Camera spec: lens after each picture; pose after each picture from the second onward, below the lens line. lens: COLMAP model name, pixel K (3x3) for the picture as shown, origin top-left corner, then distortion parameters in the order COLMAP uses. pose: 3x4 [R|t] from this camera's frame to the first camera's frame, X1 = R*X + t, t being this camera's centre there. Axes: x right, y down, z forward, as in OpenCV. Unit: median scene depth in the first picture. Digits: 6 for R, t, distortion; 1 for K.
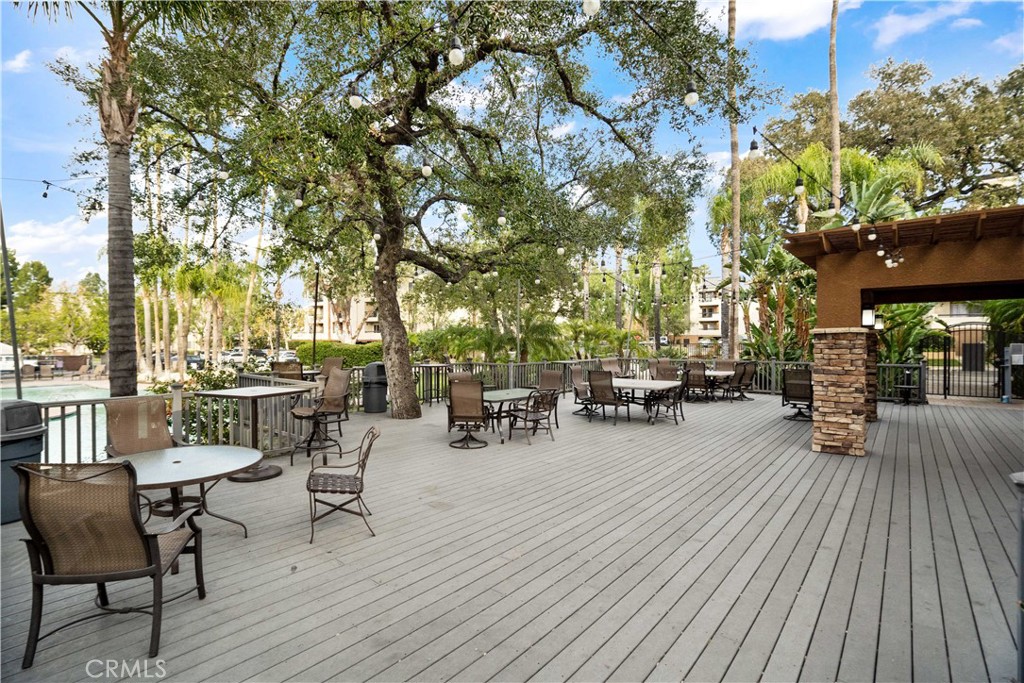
lens RADIAL K [[483.8, 0, 512.0], [0, 483.8, 341.5], [0, 0, 1]] dist [-0.043084, 0.000080]
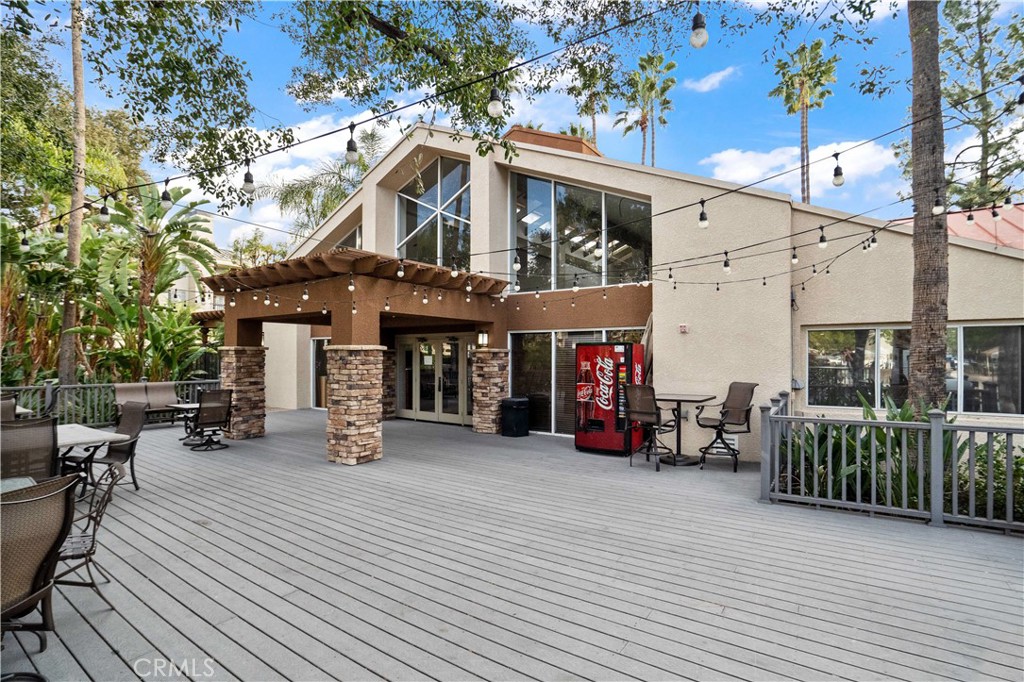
lens RADIAL K [[483.8, 0, 512.0], [0, 483.8, 341.0], [0, 0, 1]] dist [-0.043084, 0.000080]
pose [[-0.102077, 0.038218, 0.994042, -0.608372], [0.000117, 0.999262, -0.038407, 0.005389], [-0.994776, -0.003805, -0.102006, 1.077383]]
